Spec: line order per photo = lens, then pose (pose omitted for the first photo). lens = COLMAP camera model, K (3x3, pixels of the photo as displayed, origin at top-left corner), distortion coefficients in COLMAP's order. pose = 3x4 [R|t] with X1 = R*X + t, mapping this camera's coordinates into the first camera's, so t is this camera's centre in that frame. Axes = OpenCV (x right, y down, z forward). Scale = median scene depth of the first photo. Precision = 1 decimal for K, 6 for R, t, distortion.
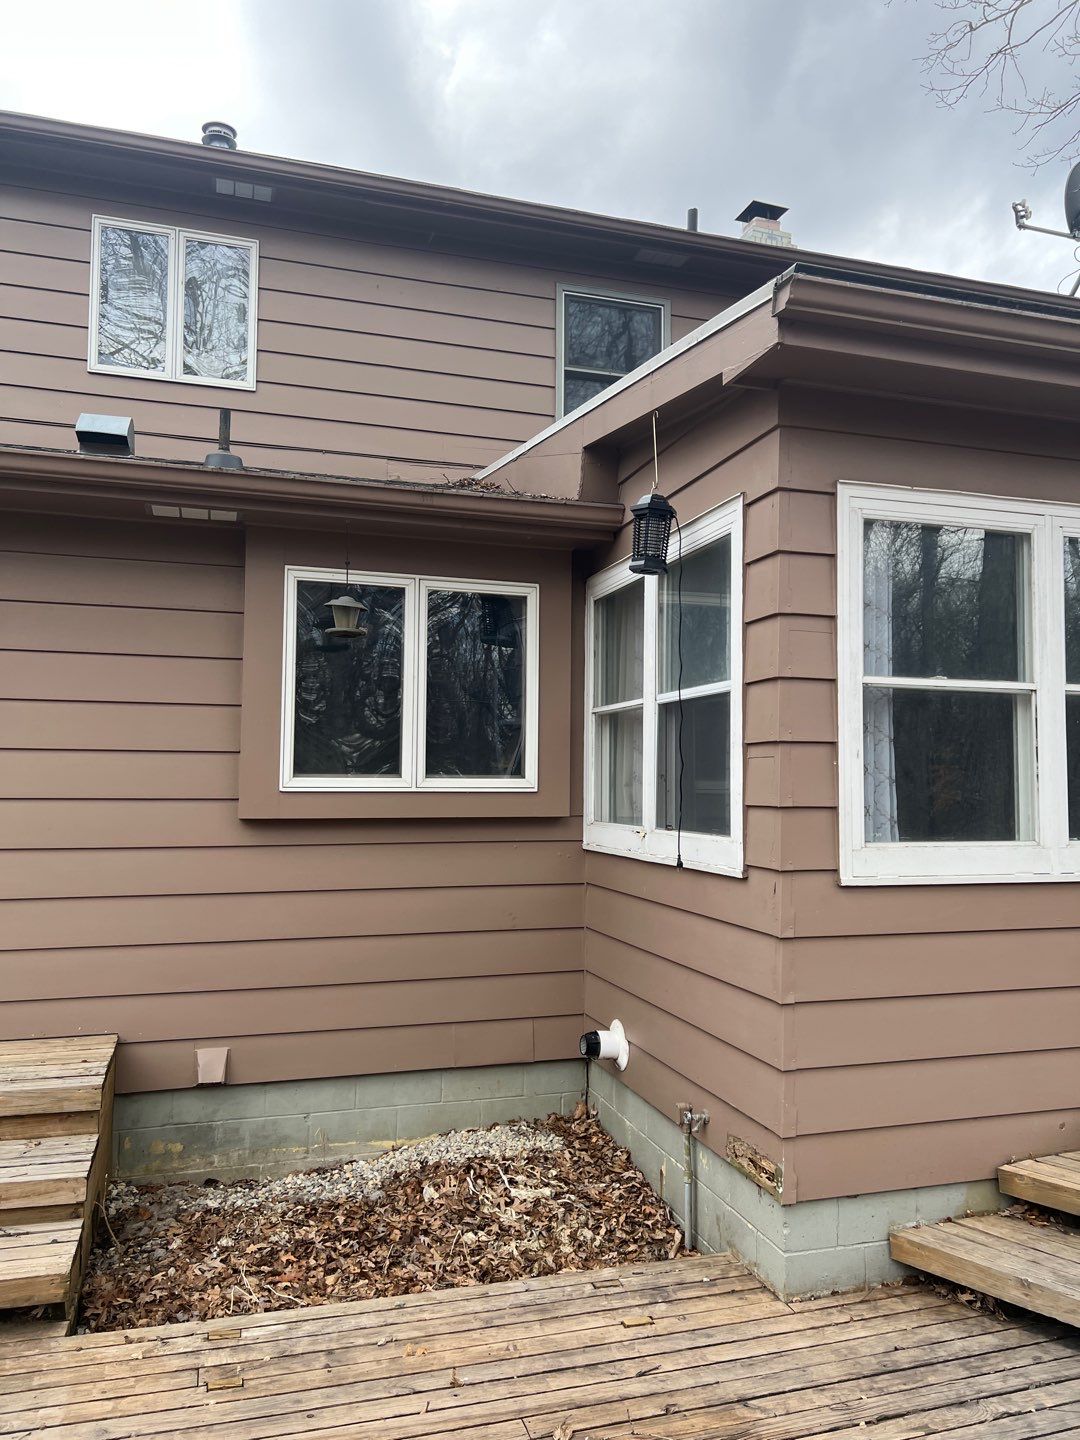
lens RADIAL K [[1073.0, 0, 557.2], [0, 1073.0, 709.2], [0, 0, 1]] dist [0.060144, -0.066757]
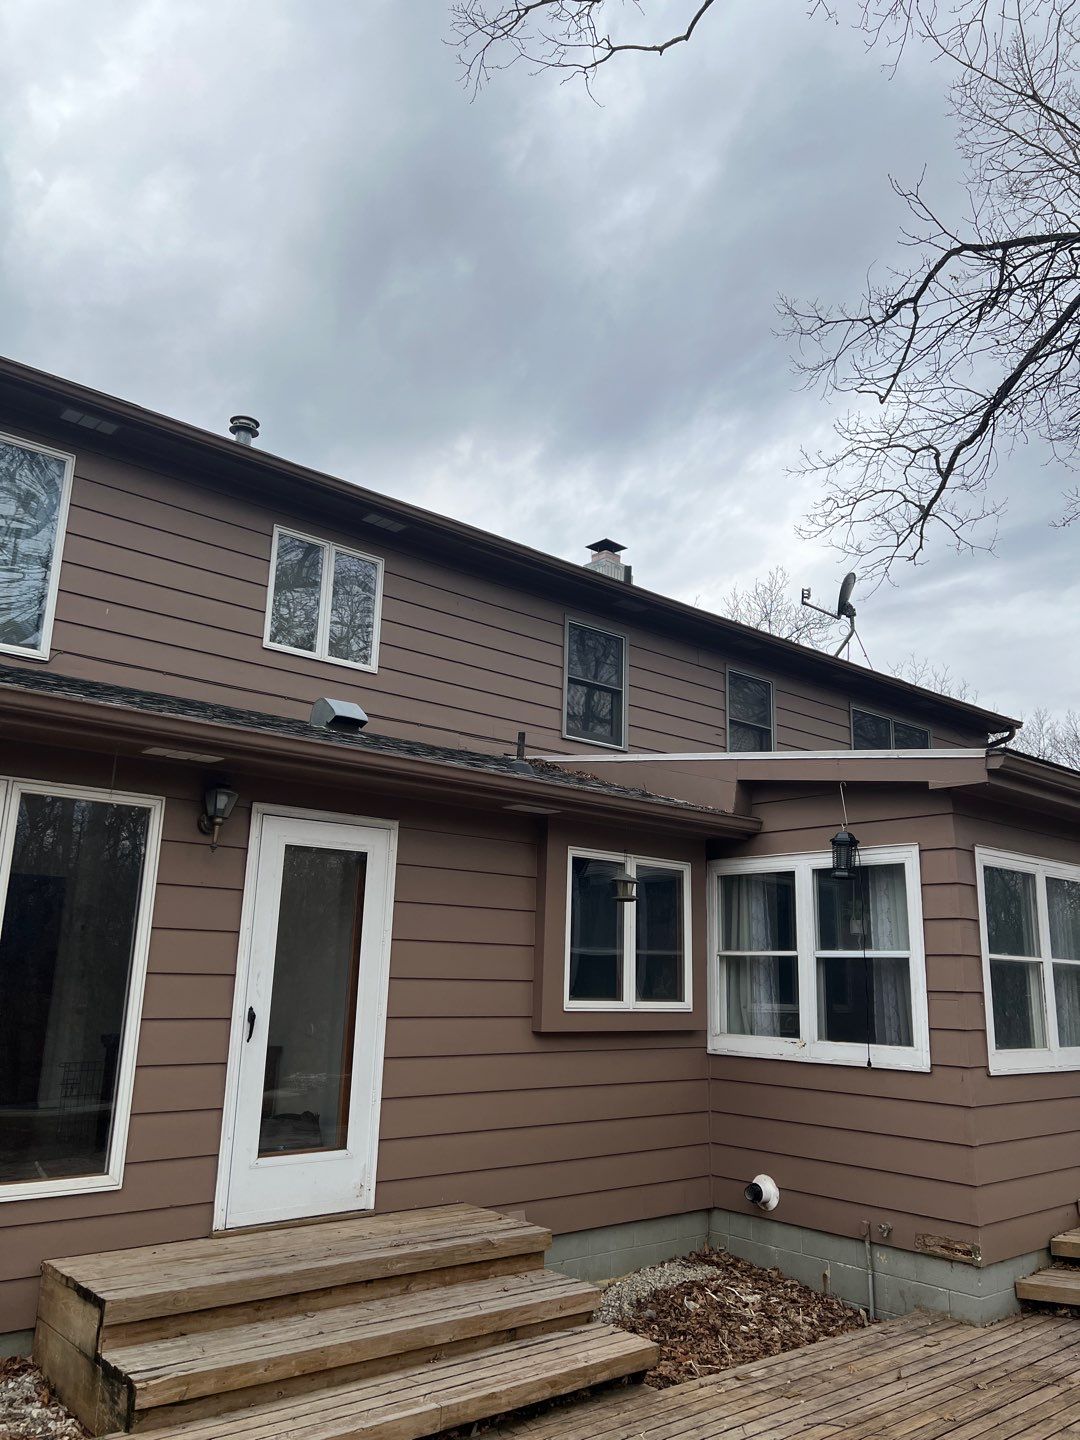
lens RADIAL K [[1075.2, 0, 540.0], [0, 1075.2, 720.0], [0, 0, 1]] dist [0.053749, -0.059663]
pose [[0.914865, 0.110823, 0.388252, -1.063564], [-0.046516, 0.984120, -0.171299, -0.065375], [-0.401070, 0.138656, 0.905493, -0.365743]]
